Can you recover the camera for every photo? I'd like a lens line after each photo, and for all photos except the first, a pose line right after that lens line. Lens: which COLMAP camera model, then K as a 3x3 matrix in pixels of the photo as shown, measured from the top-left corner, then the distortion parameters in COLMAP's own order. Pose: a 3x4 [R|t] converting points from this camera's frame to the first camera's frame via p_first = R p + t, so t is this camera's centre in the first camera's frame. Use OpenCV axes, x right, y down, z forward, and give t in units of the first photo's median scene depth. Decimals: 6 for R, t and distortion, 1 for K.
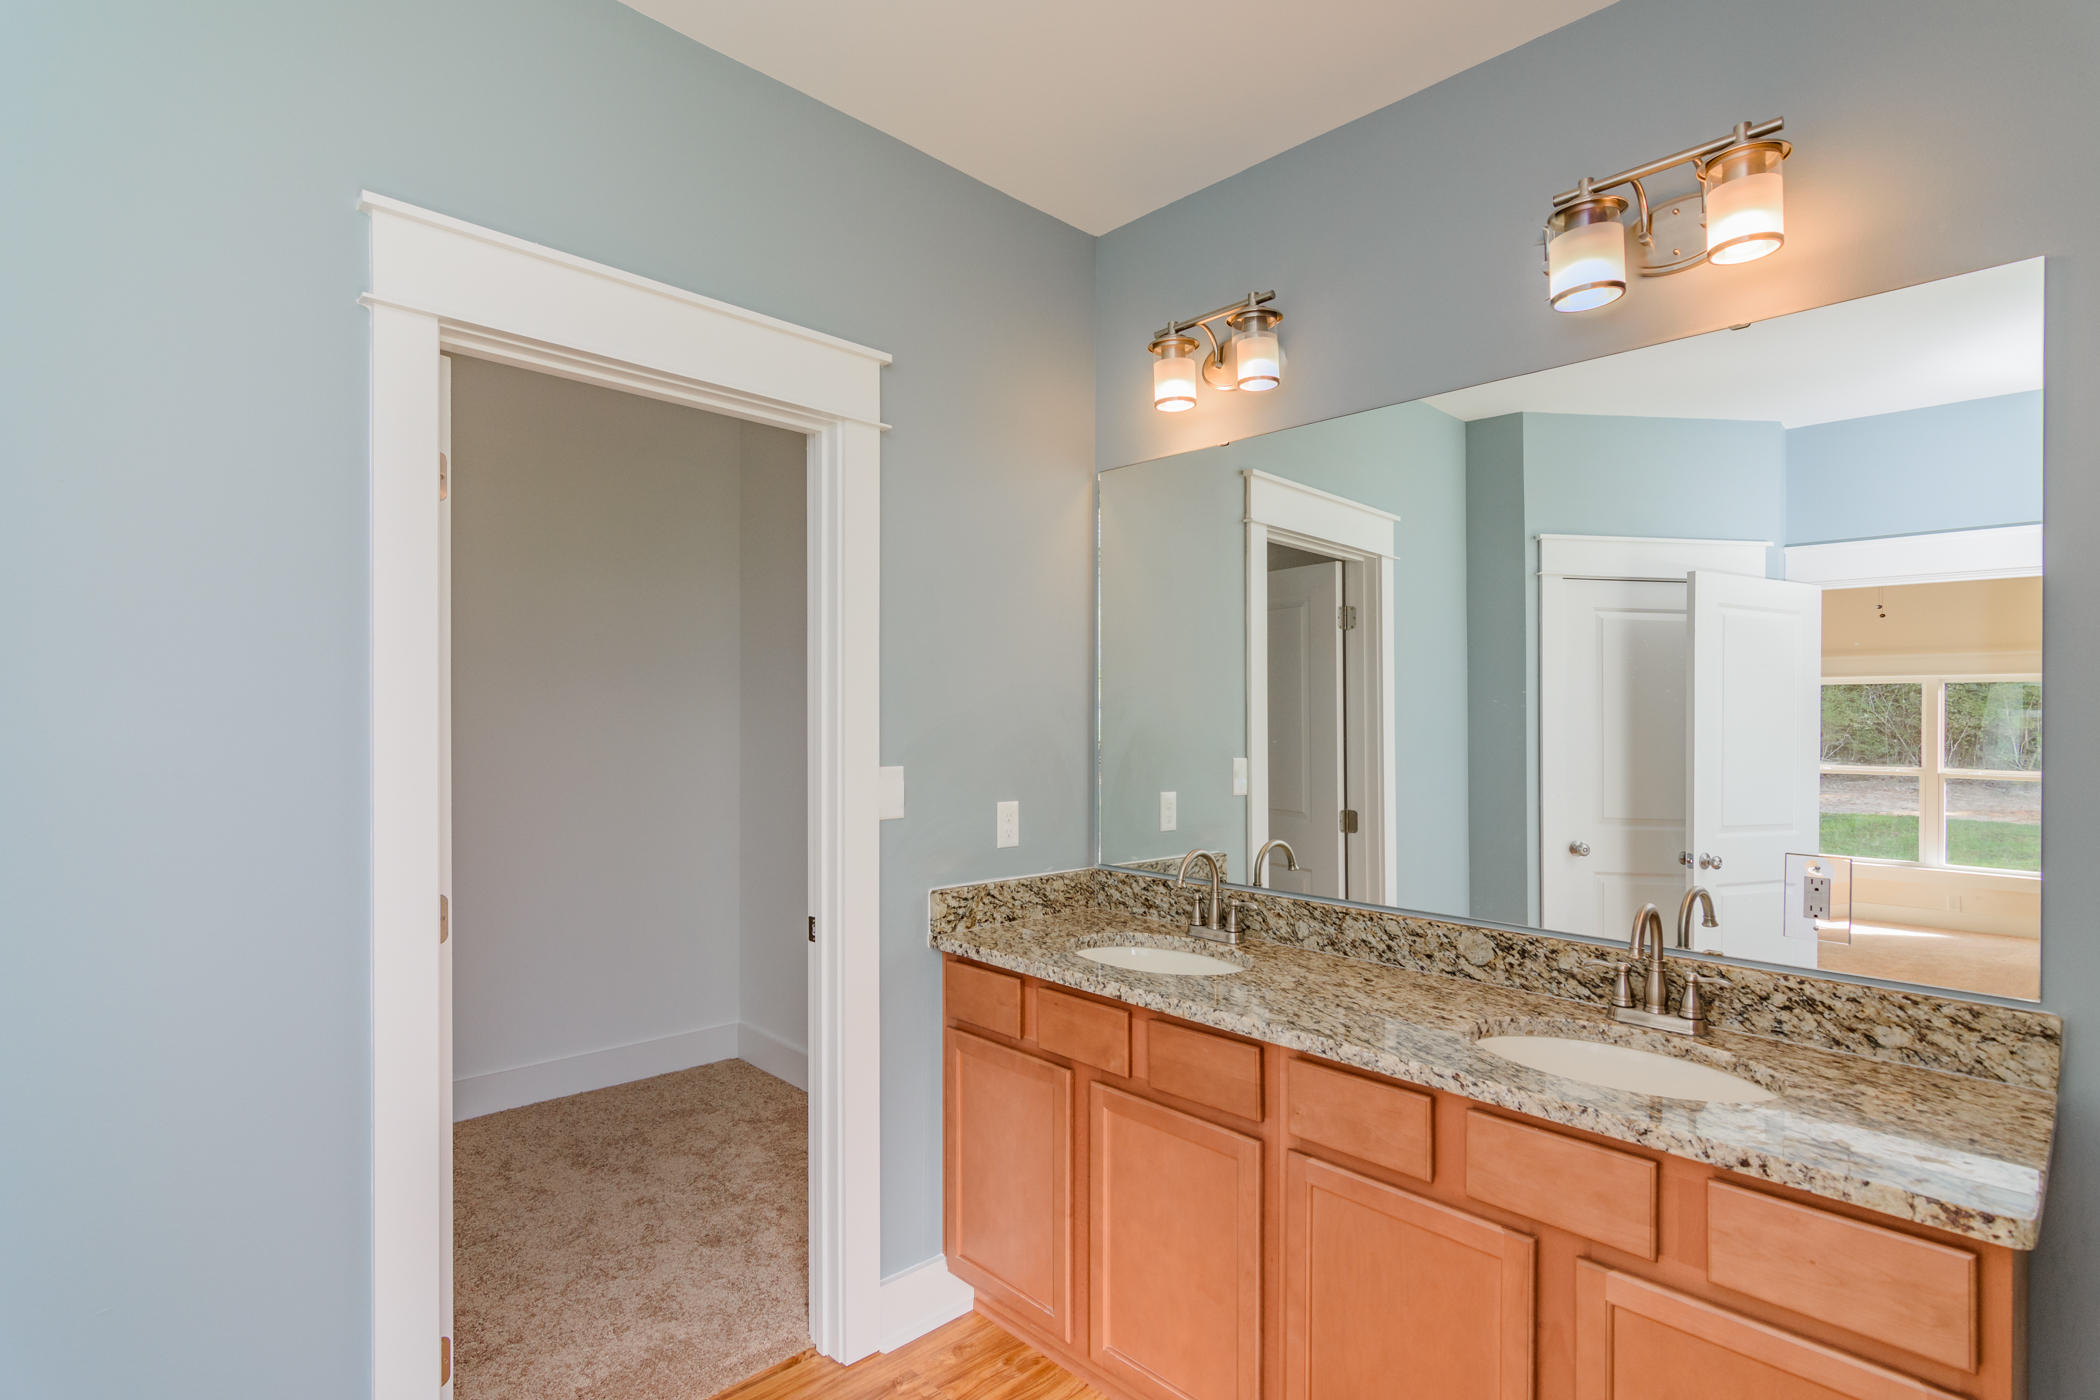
lens RADIAL K [[1035.0, 0, 1050.0], [0, 1035.0, 700.0], [0, 0, 1]] dist [0.003281, 0.001374]
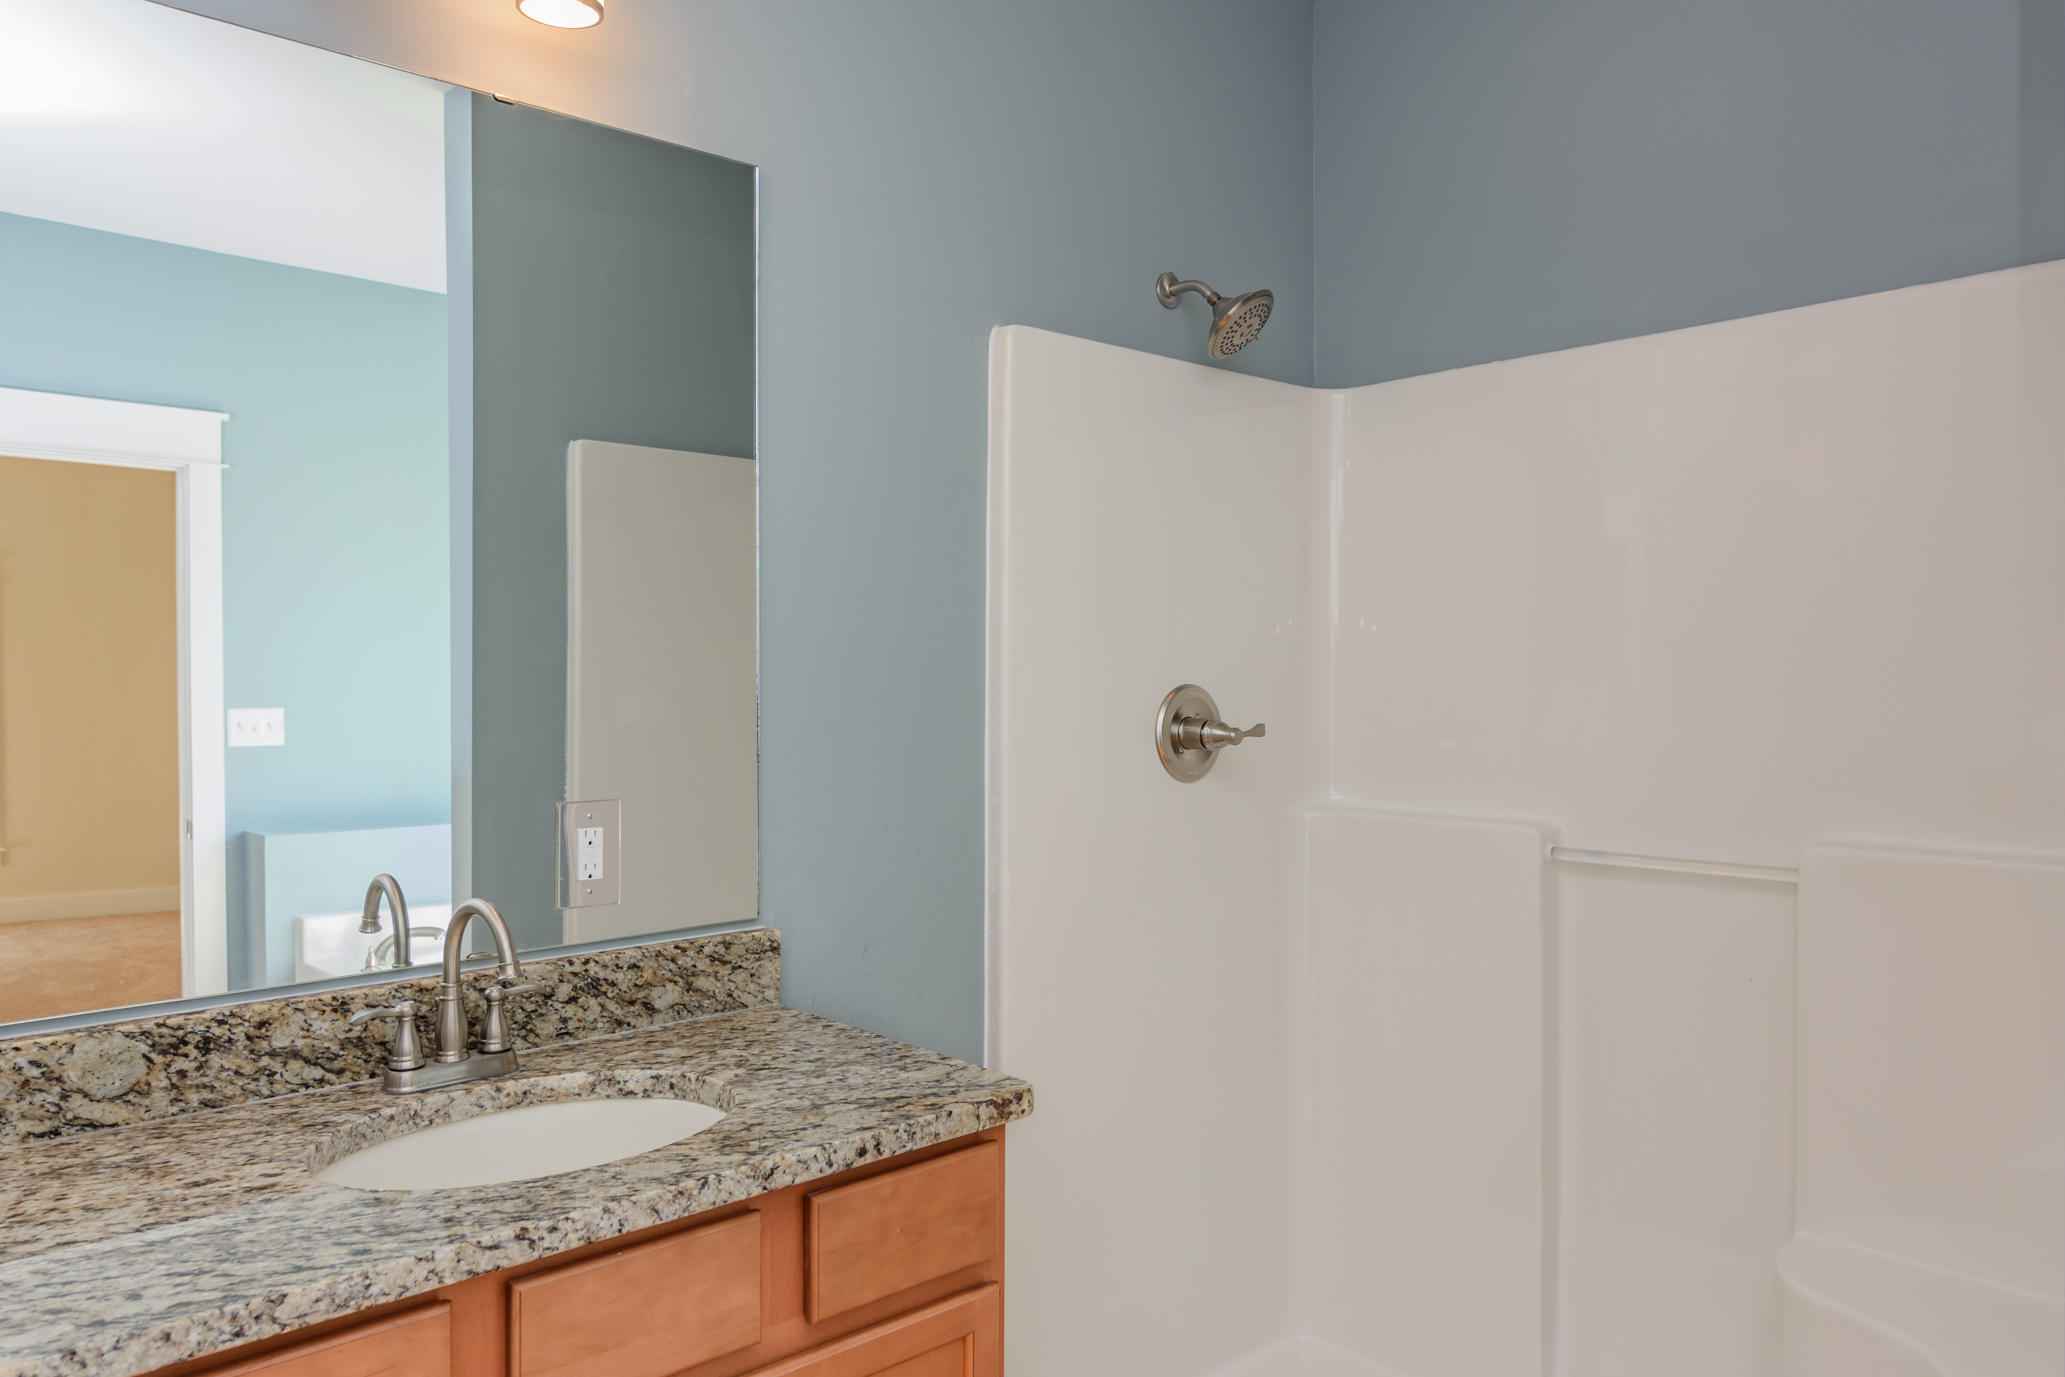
lens RADIAL K [[1430.9, 0, 1032.5], [0, 1430.9, 688.5], [0, 0, 1]] dist [0.000814, 0.000714]
pose [[0.024900, -0.020416, 0.999481, -0.351346], [-0.010705, 0.999729, 0.020687, 0.037565], [-0.999633, -0.011214, 0.024675, 0.633484]]
